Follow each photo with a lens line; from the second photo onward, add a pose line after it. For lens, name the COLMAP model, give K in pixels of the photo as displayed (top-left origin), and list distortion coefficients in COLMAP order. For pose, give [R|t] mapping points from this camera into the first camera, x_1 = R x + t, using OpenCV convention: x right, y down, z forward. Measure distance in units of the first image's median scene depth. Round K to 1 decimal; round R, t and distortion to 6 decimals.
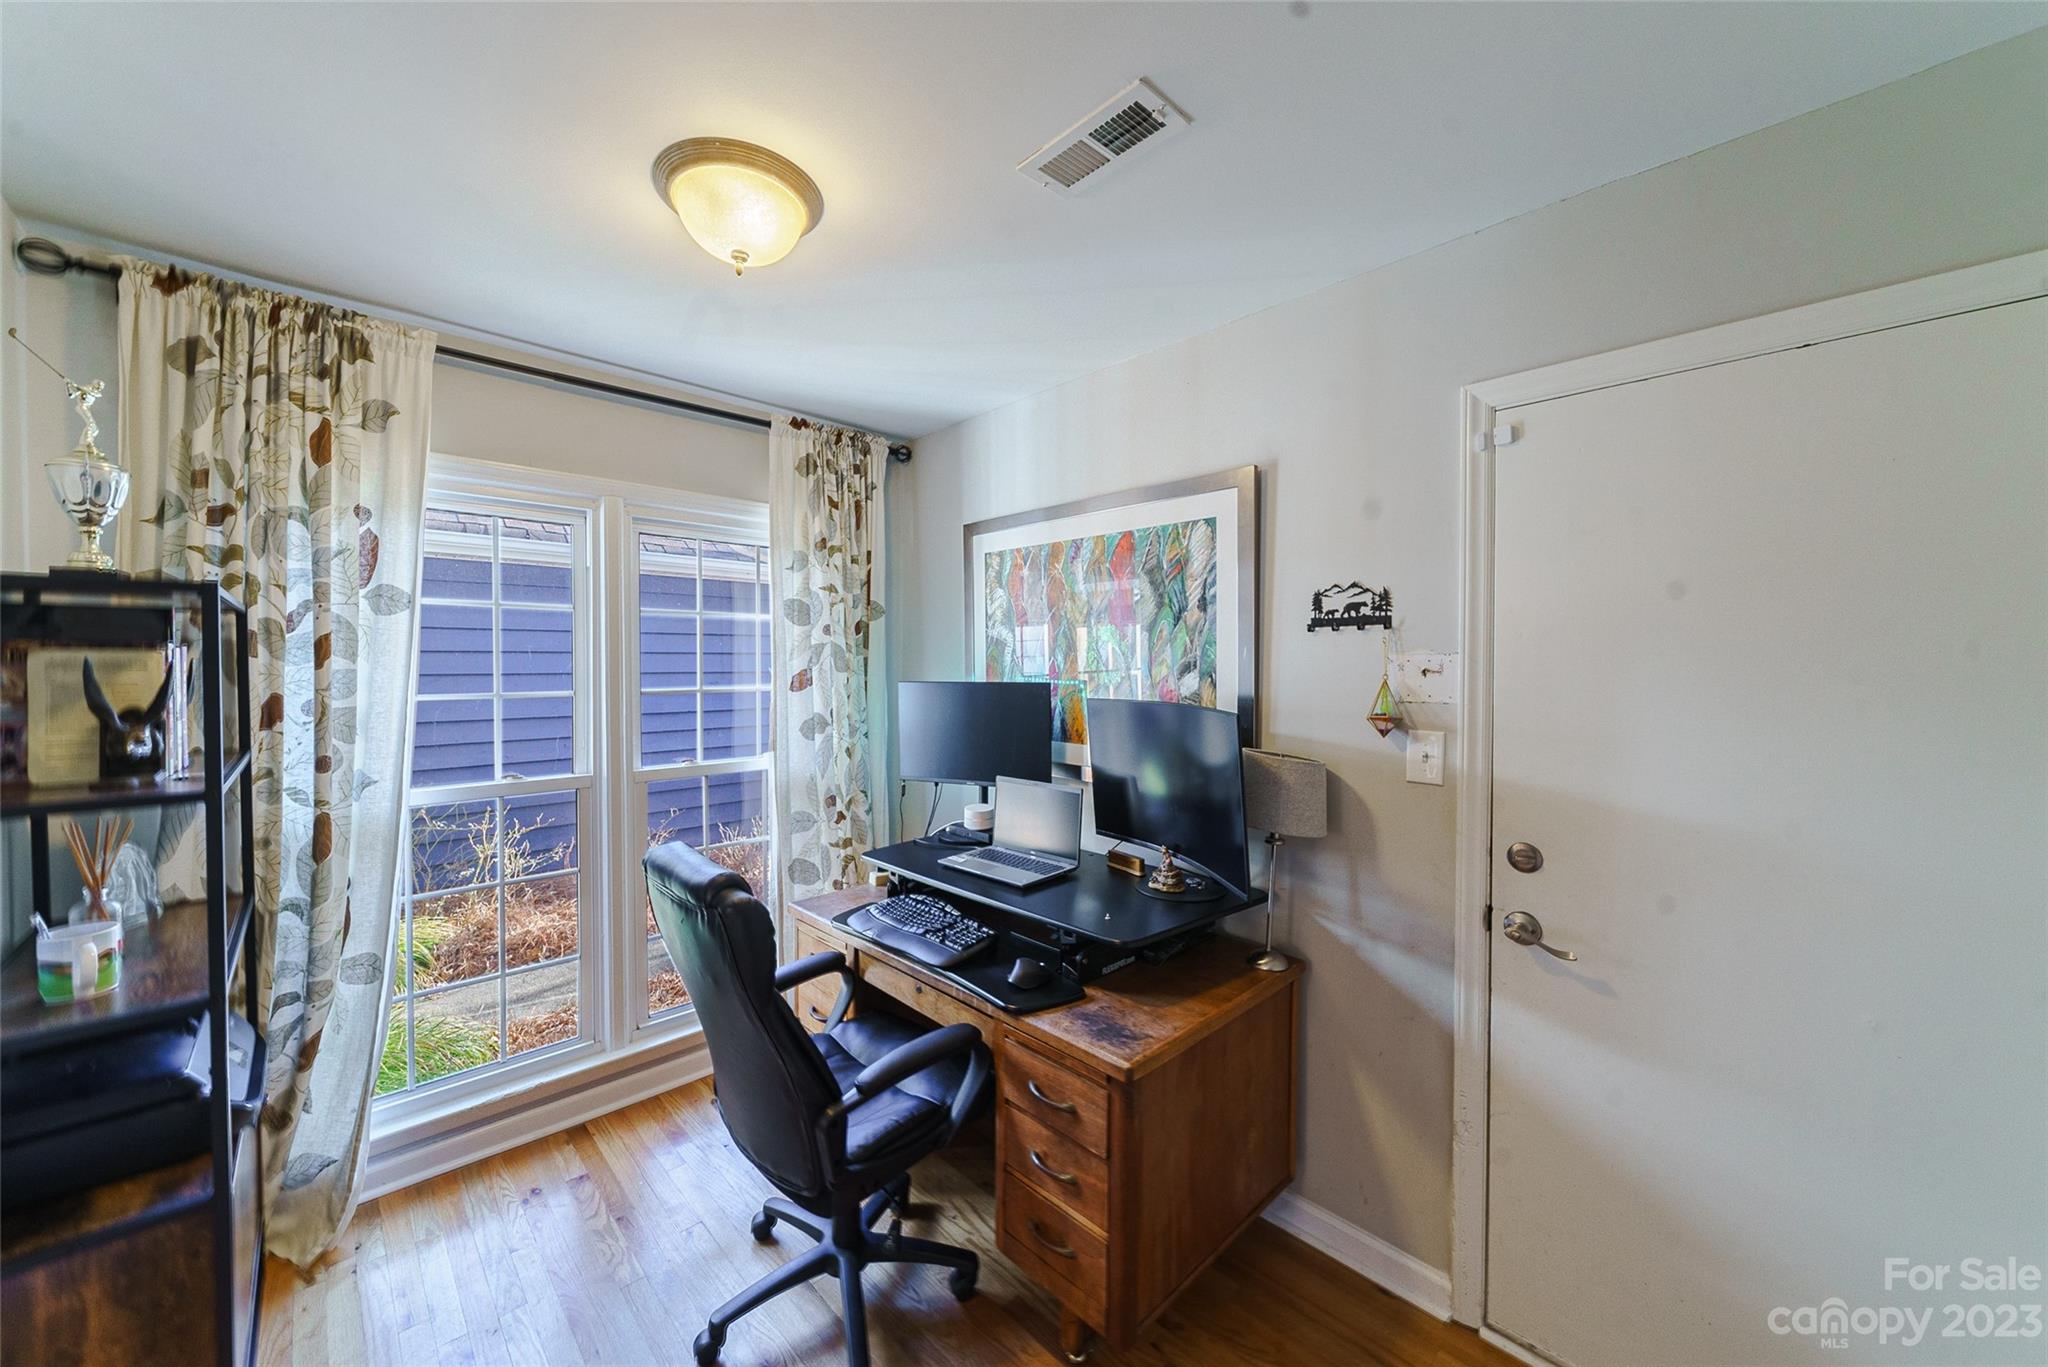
lens RADIAL K [[722.6, 0, 1029.1], [0, 722.6, 675.9], [0, 0, 1]] dist [-0.001278, -0.000172]
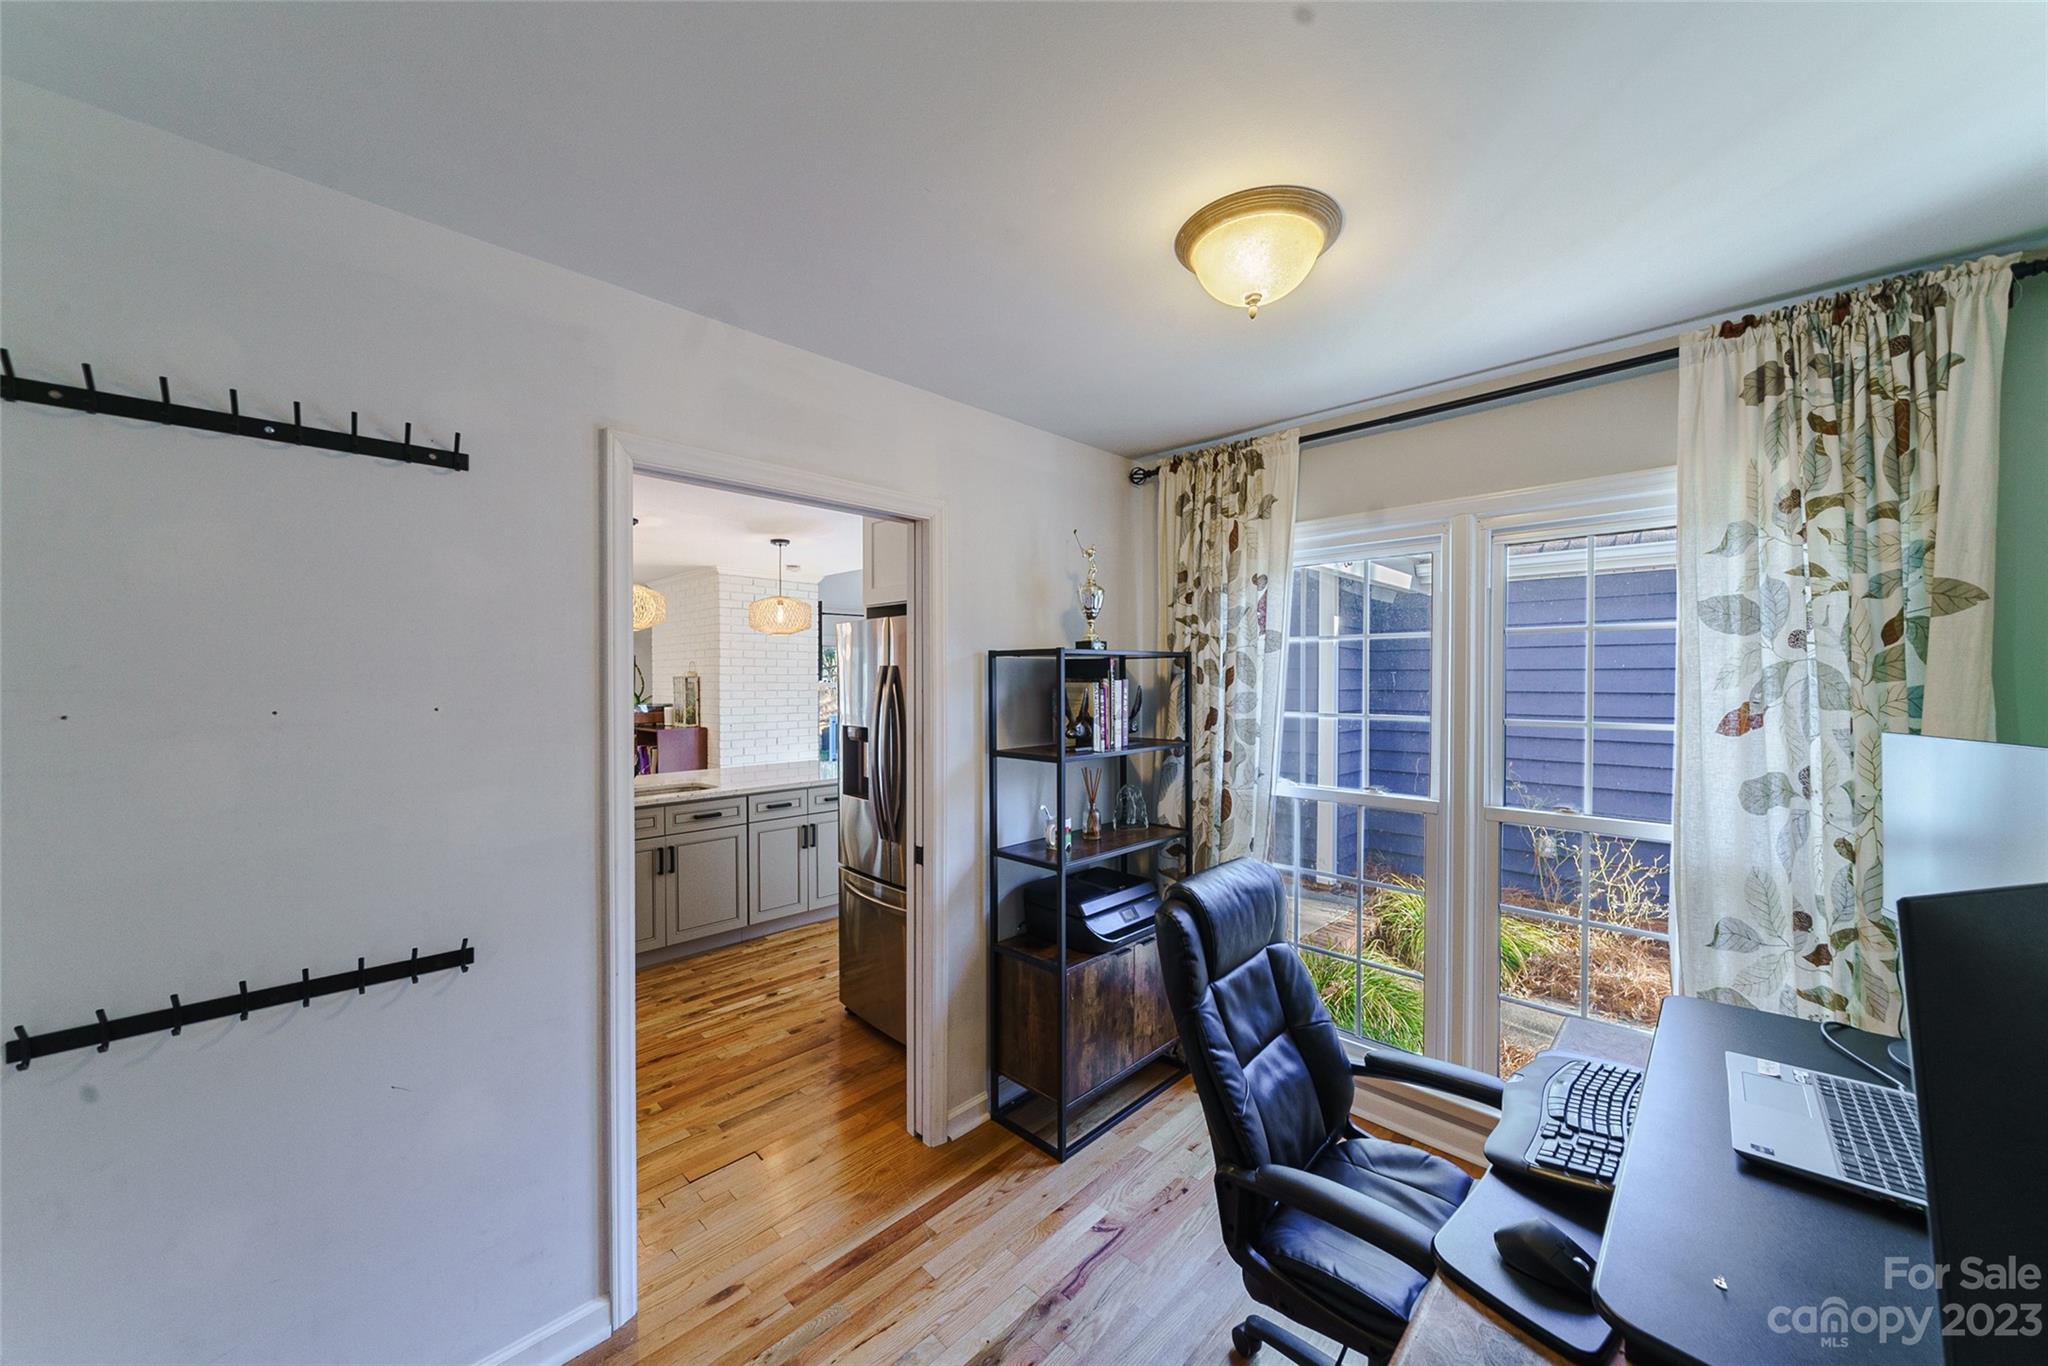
lens RADIAL K [[746.5, 0, 1024.0], [0, 746.5, 683.0], [0, 0, 1]] dist [0.001475, 0.000180]
pose [[0.044118, 0.011844, -0.998956, 0.340048], [-0.016361, 0.999804, 0.011132, -0.024457], [0.998892, 0.015853, 0.044303, 0.336435]]
